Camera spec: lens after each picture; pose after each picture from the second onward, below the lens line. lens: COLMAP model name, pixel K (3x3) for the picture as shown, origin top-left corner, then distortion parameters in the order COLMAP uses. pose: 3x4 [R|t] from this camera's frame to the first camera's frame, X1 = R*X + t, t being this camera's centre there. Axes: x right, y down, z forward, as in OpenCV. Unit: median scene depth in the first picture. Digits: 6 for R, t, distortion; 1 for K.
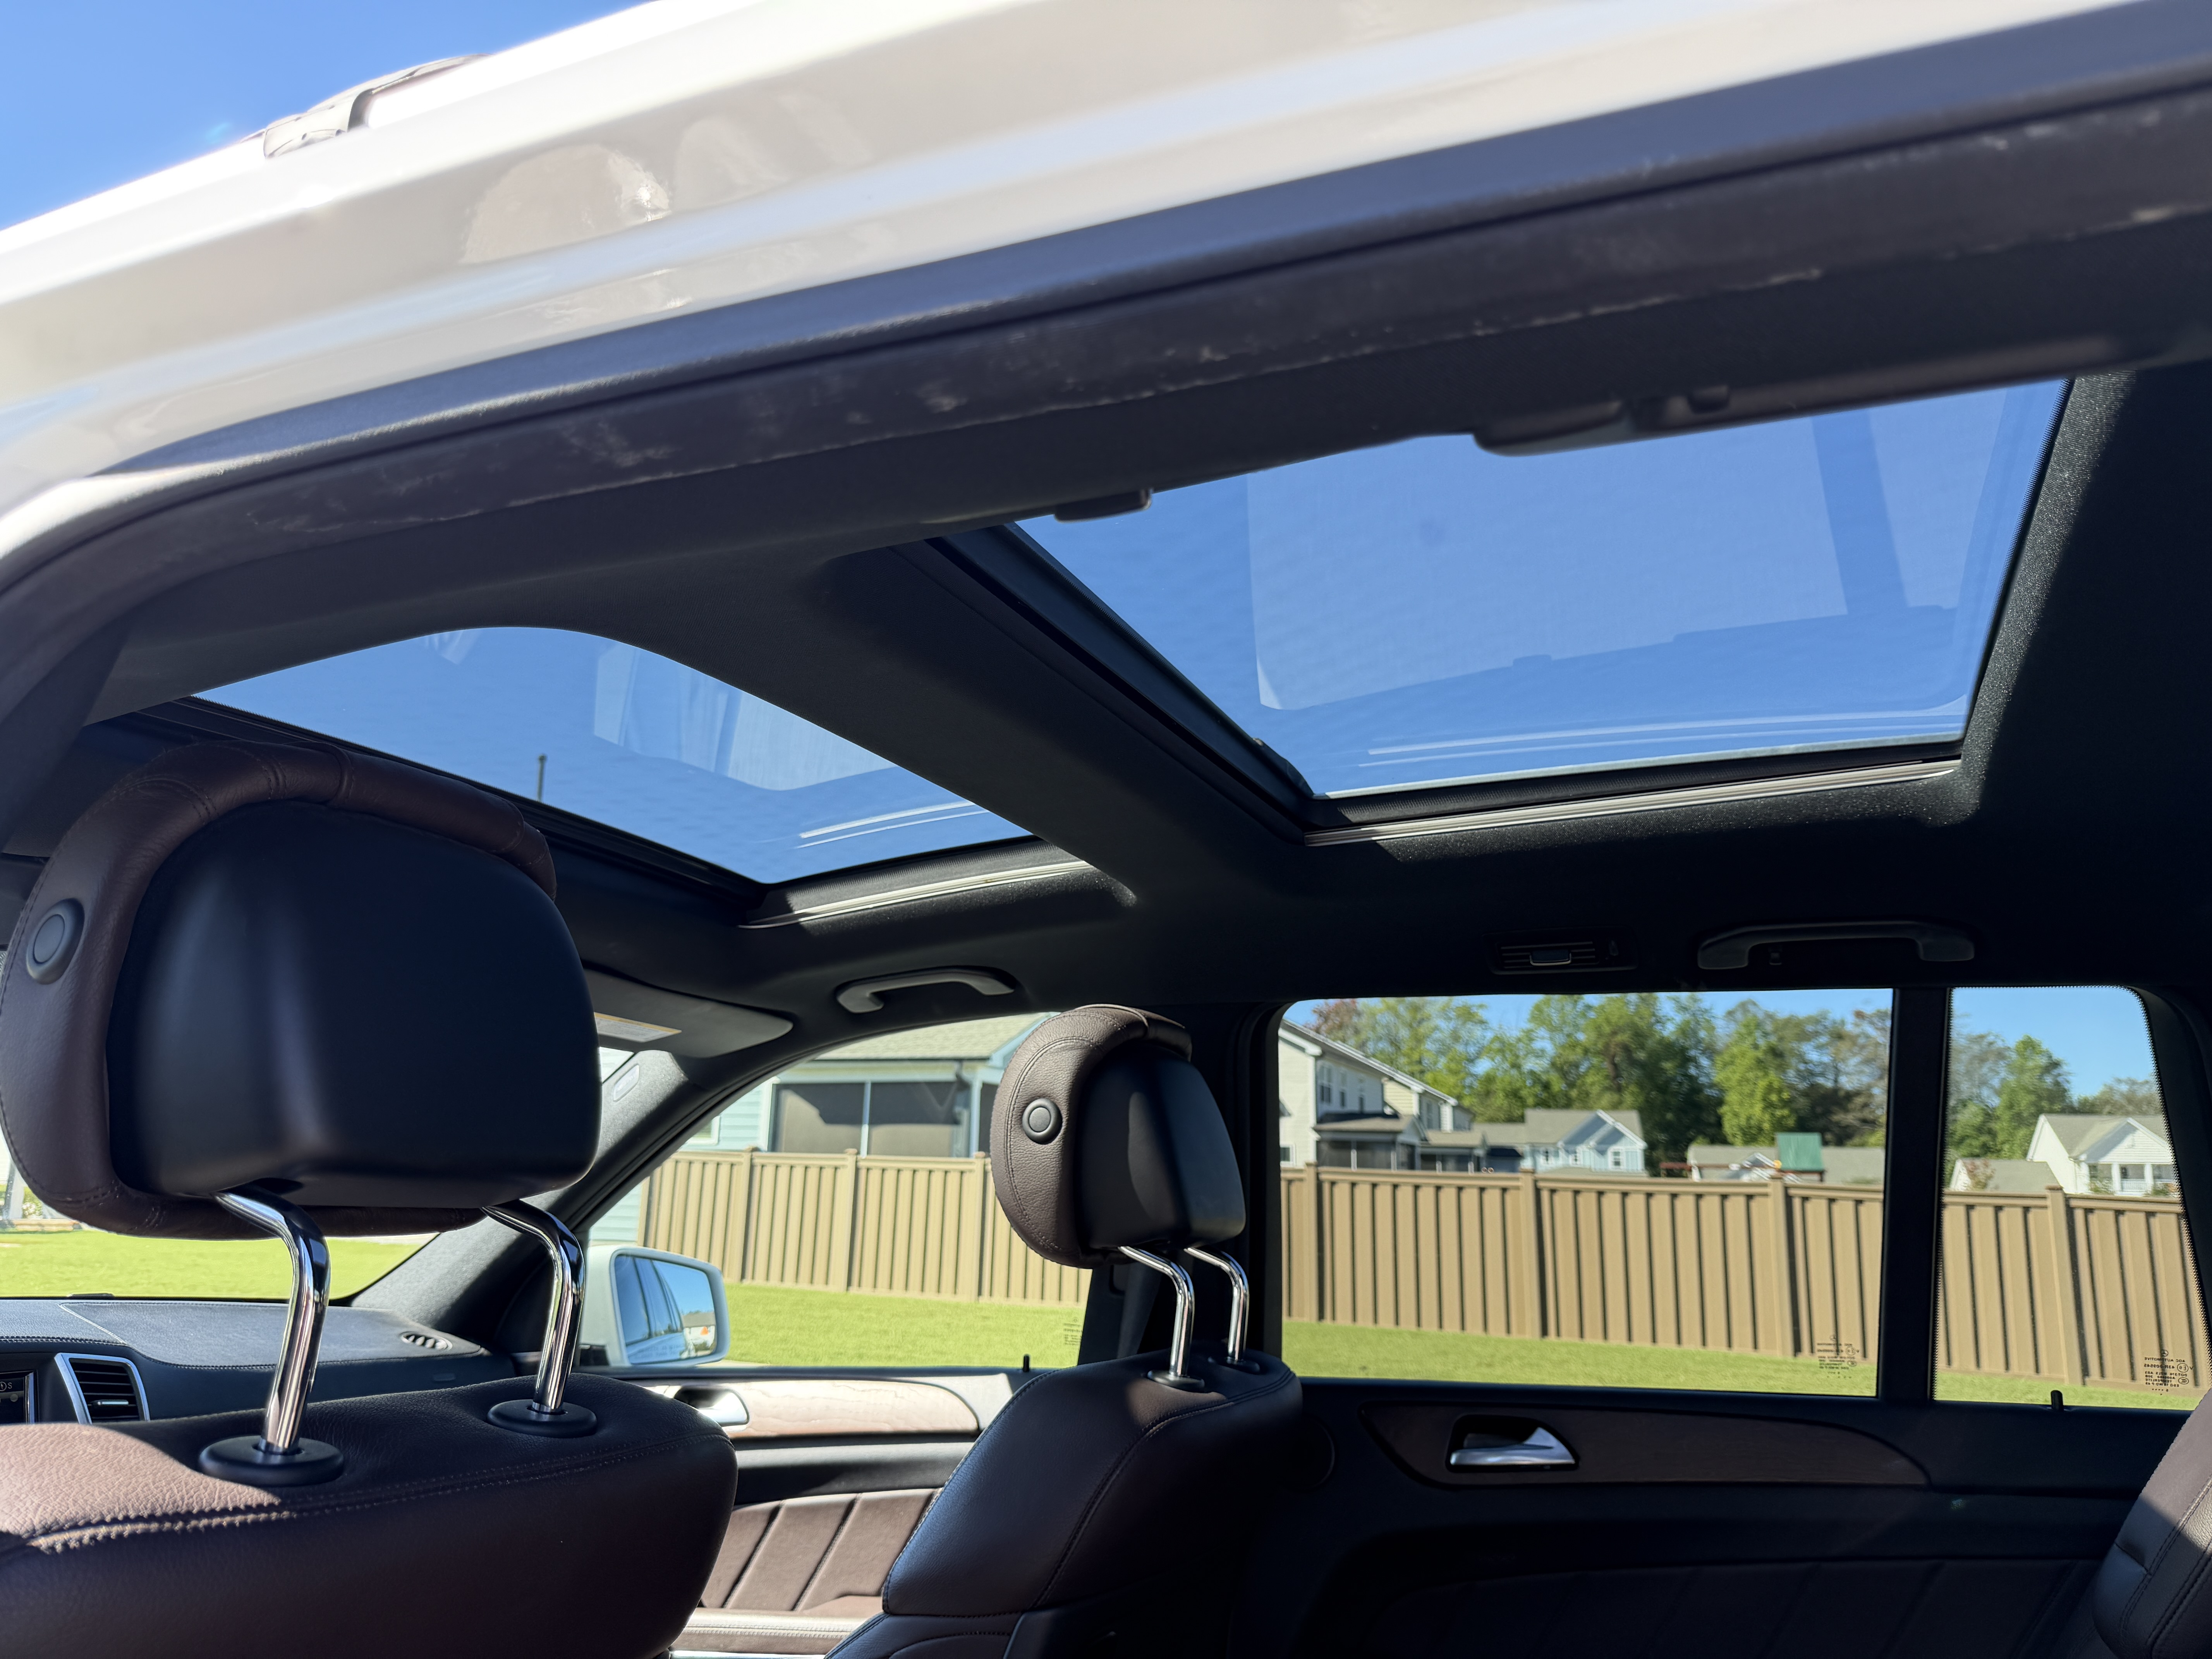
lens RADIAL K [[1644.0, 0, 1076.1], [0, 1644.0, 810.9], [0, 0, 1]] dist [0.002297, -0.006129]
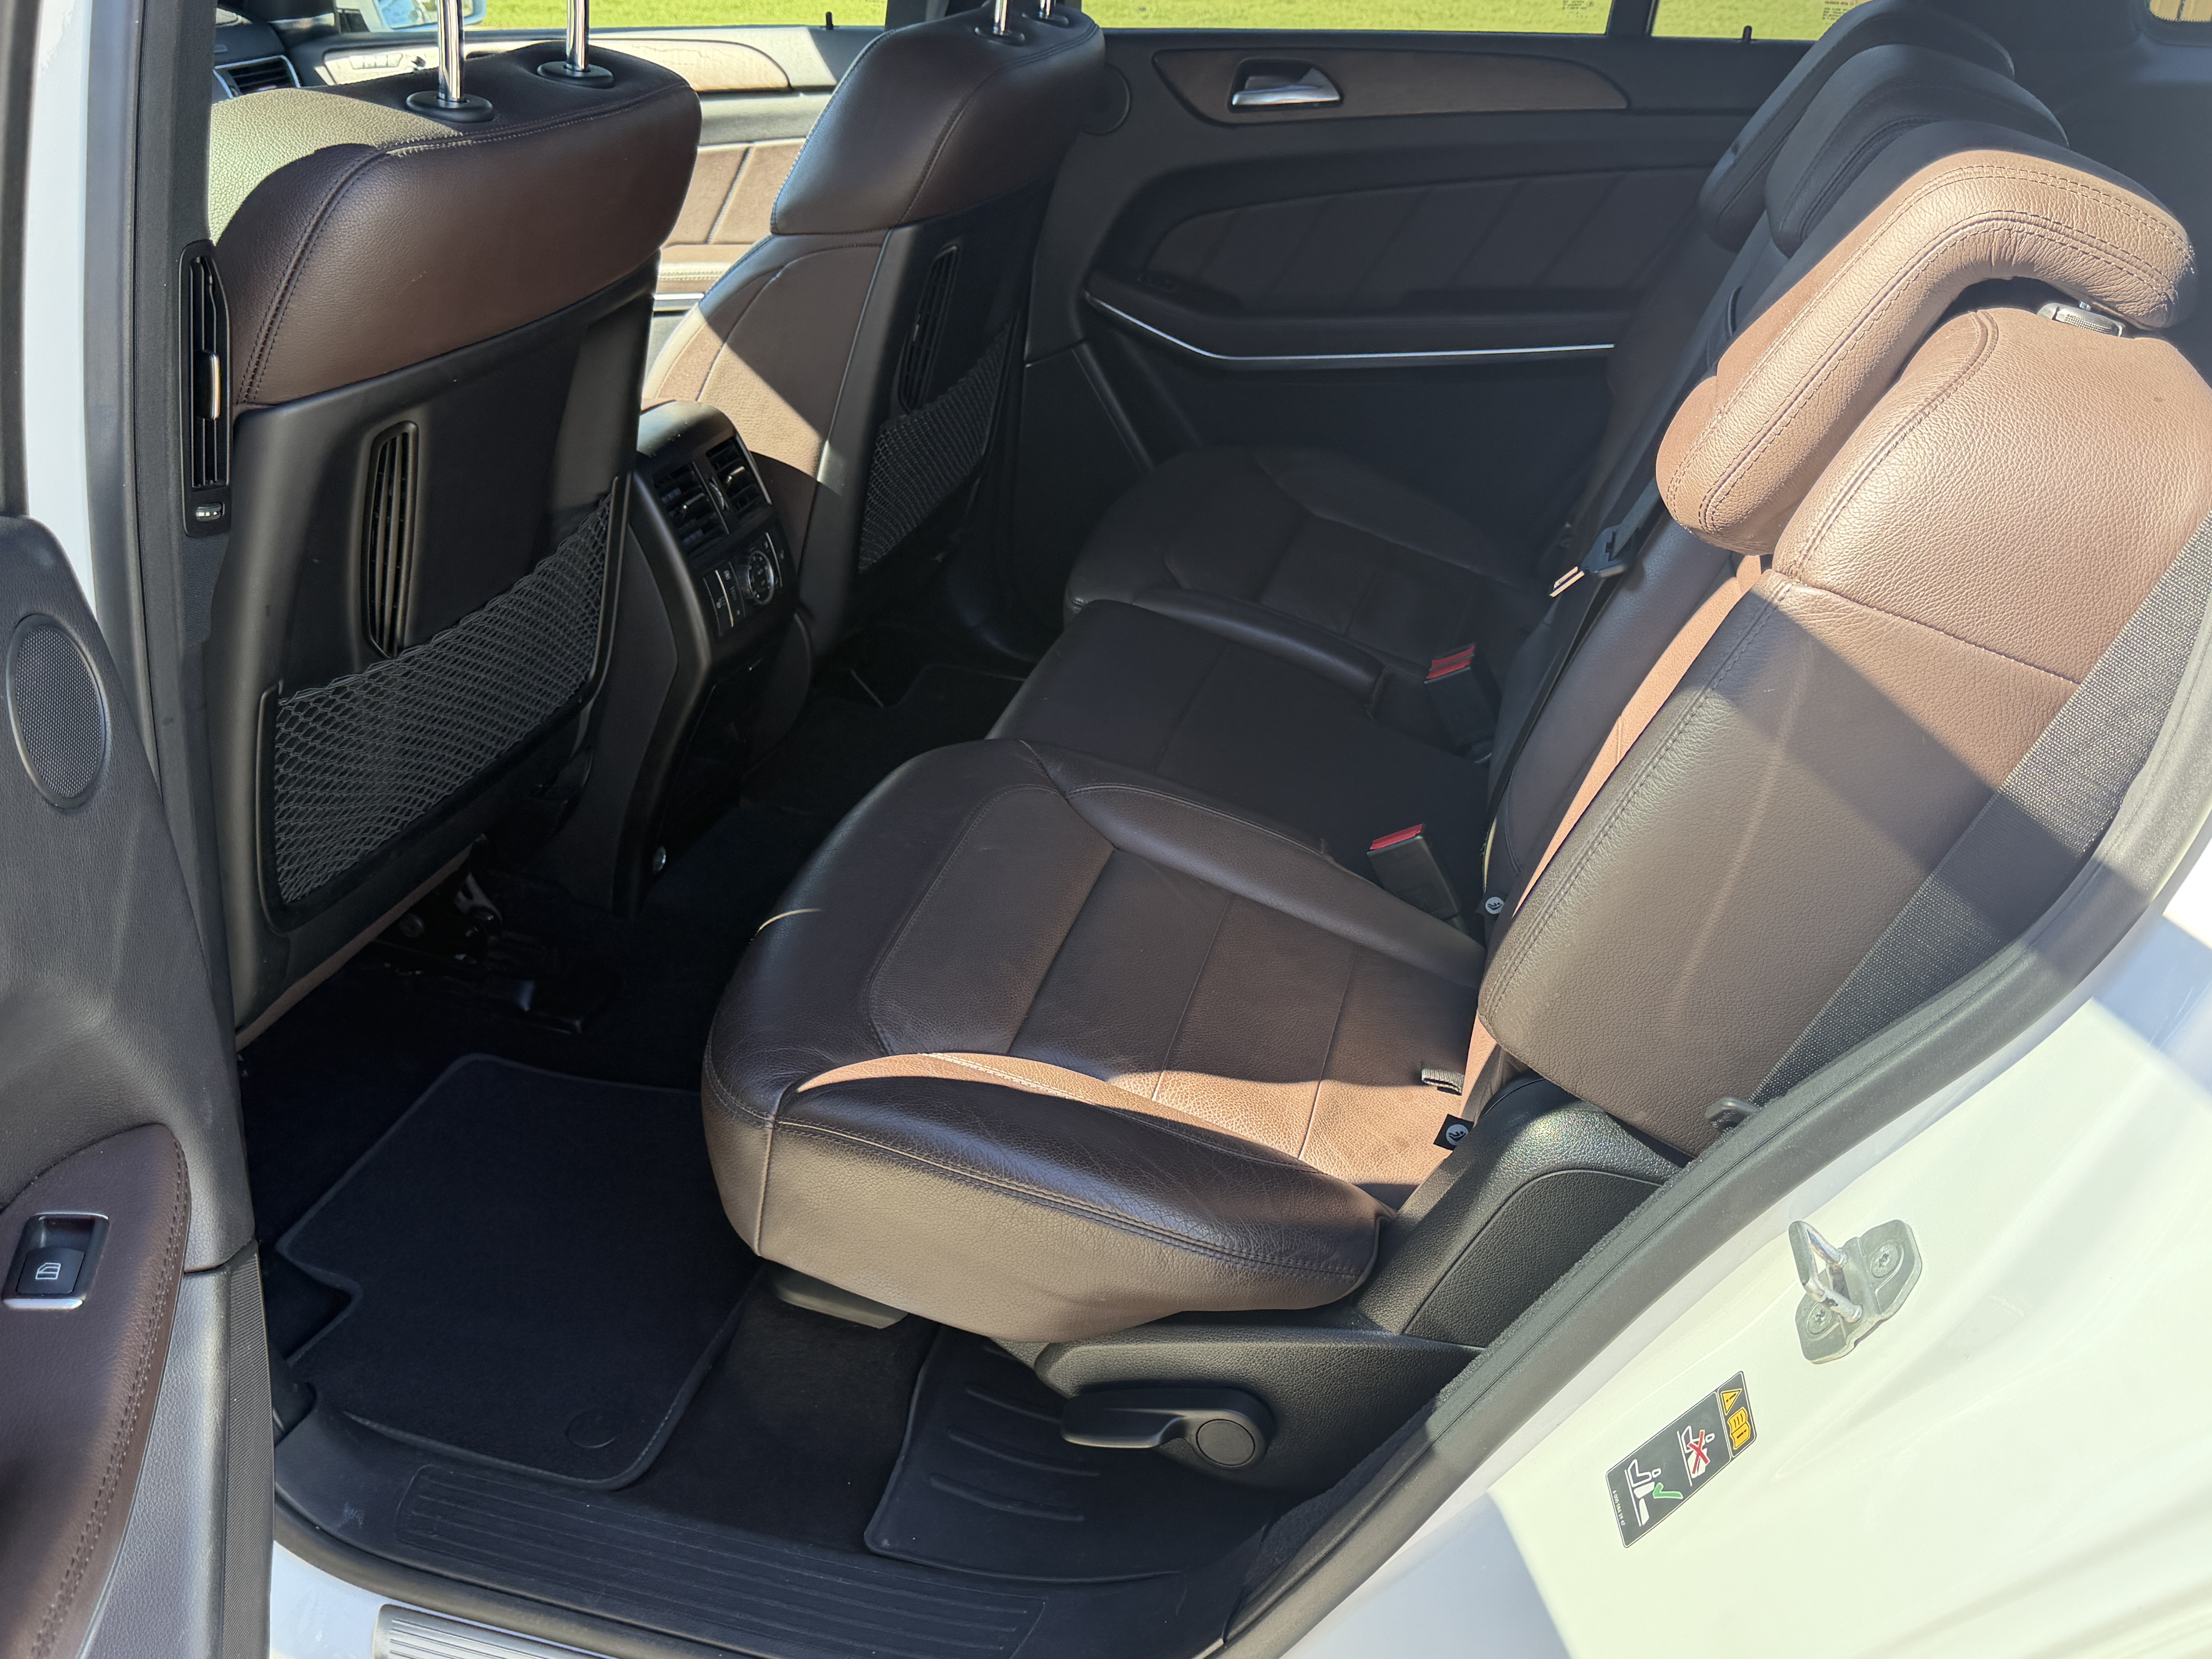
lens RADIAL K [[1963.4, 0, 1105.5], [0, 1963.4, 824.6], [0, 0, 1]] dist [0.053890, -0.108876]
pose [[0.987843, -0.076548, 0.135302, -0.083216], [-0.031018, 0.755801, 0.654066, -0.118692], [-0.152330, -0.650311, 0.744238, -0.333155]]
